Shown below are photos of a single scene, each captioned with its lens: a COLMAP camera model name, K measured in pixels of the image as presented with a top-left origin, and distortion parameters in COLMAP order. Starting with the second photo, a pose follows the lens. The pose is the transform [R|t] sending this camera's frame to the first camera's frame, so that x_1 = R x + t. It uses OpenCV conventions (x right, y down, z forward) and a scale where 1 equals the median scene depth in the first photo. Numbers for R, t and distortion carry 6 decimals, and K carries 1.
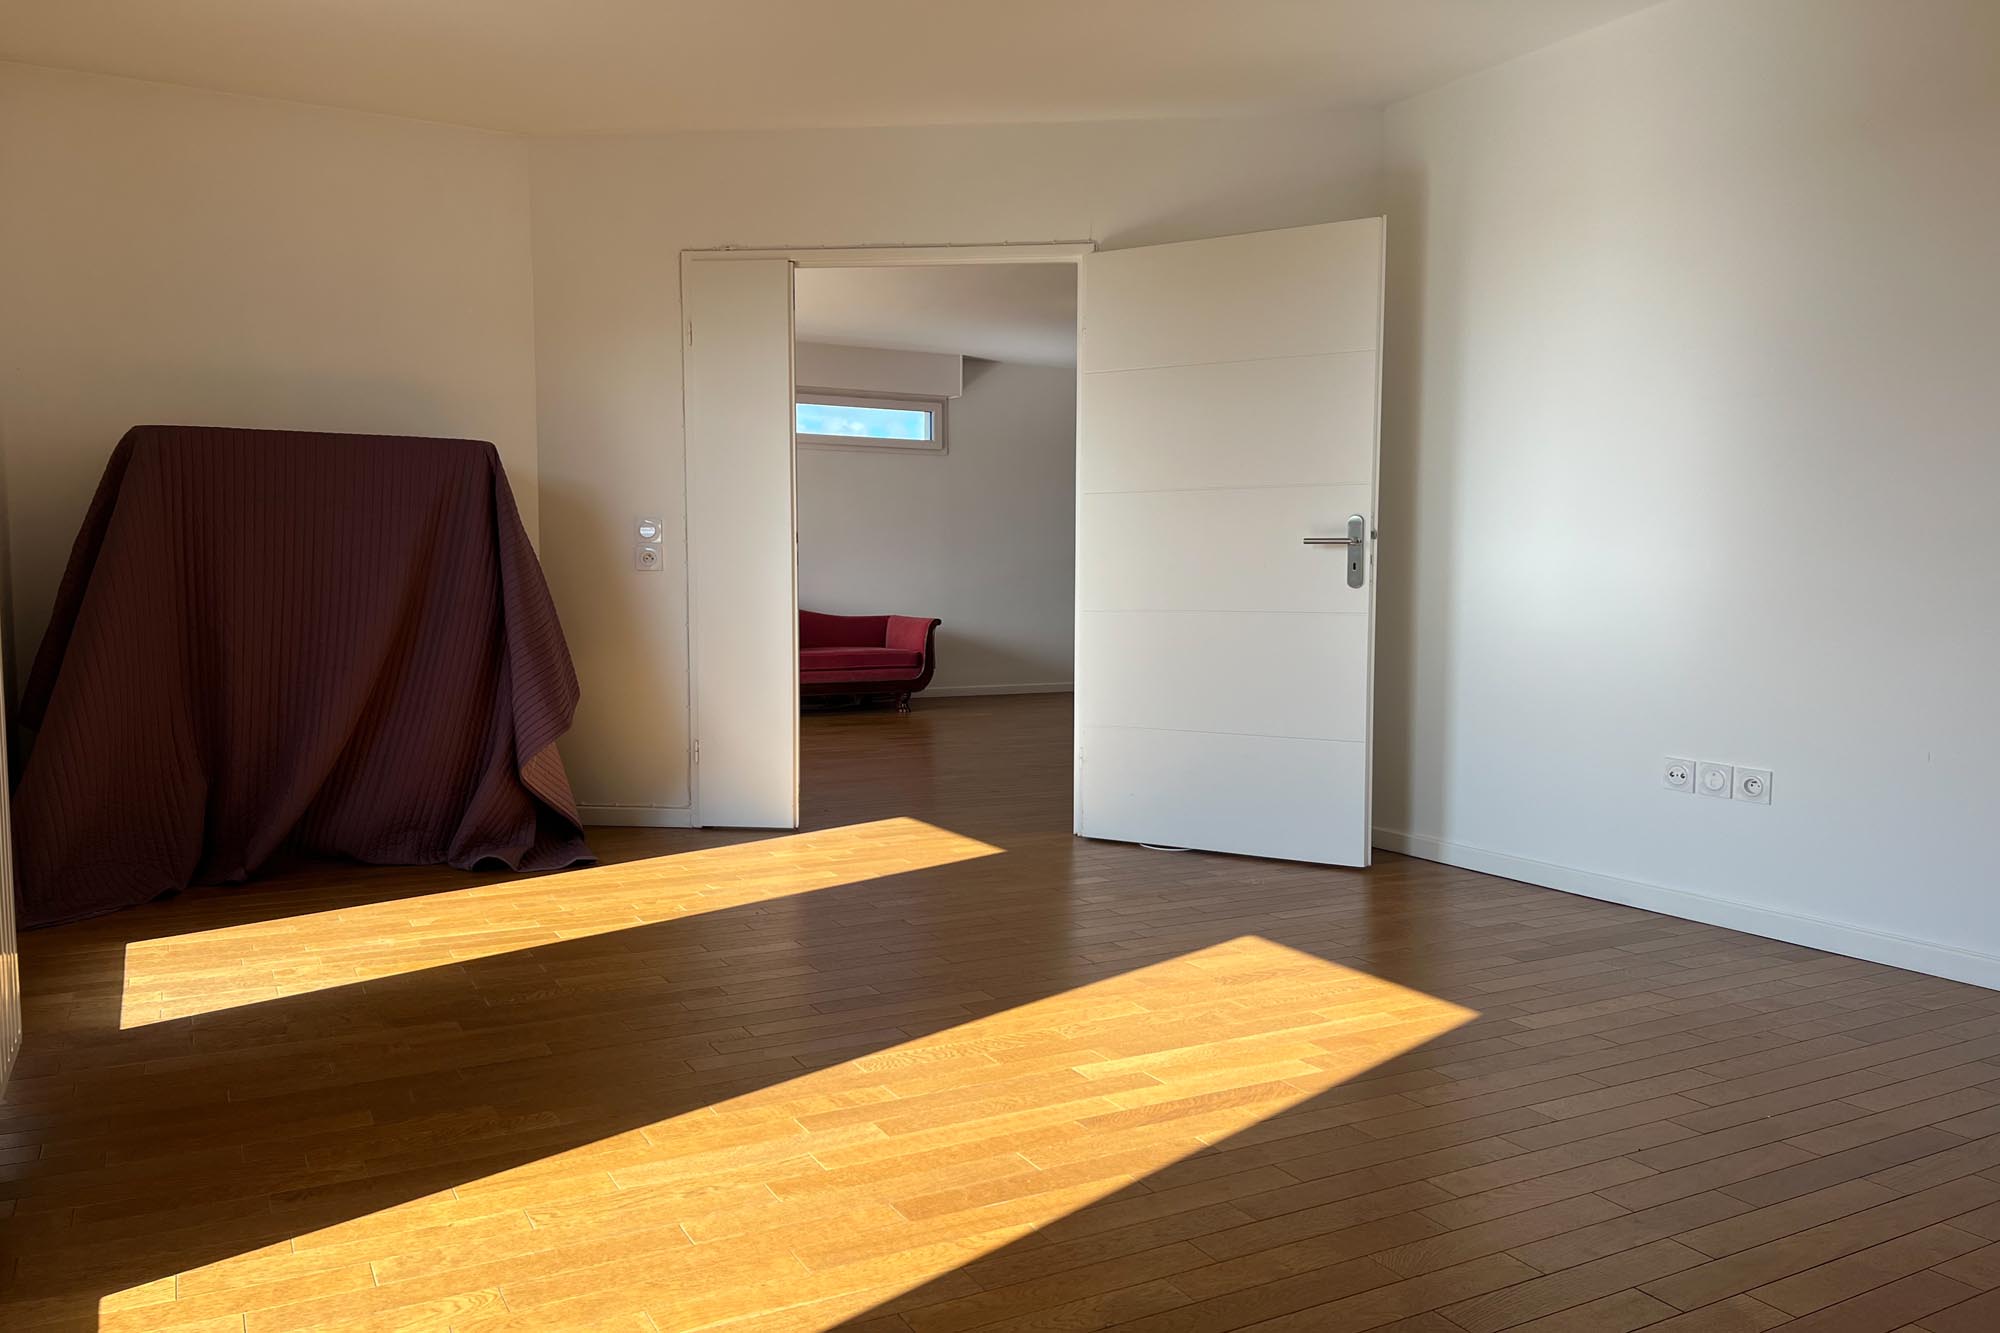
lens RADIAL K [[1486.3, 0, 1000.0], [0, 1486.3, 666.5], [0, 0, 1]] dist [0.085233, -0.003394]
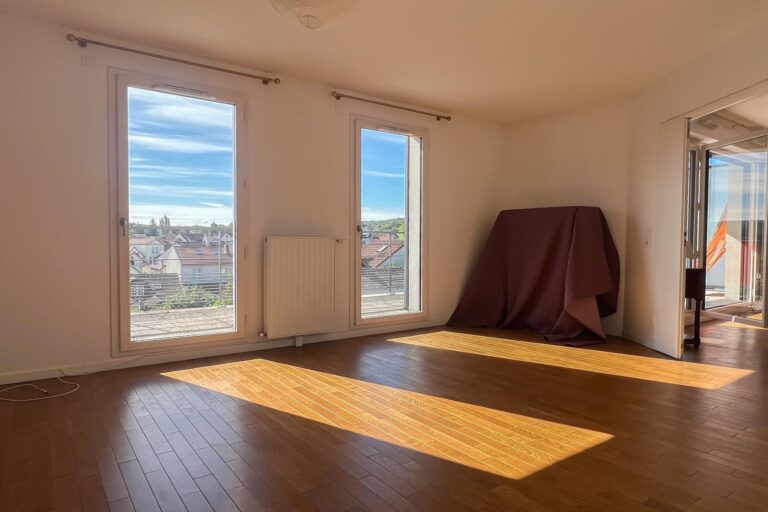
lens RADIAL K [[477.2, 0, 384.0], [0, 477.2, 256.0], [0, 0, 1]] dist [0.000243, 0.000010]
pose [[0.116729, 0.022679, -0.992905, 0.867685], [-0.054185, 0.998396, 0.016434, -0.061049], [0.991685, 0.051883, 0.117771, 0.700474]]
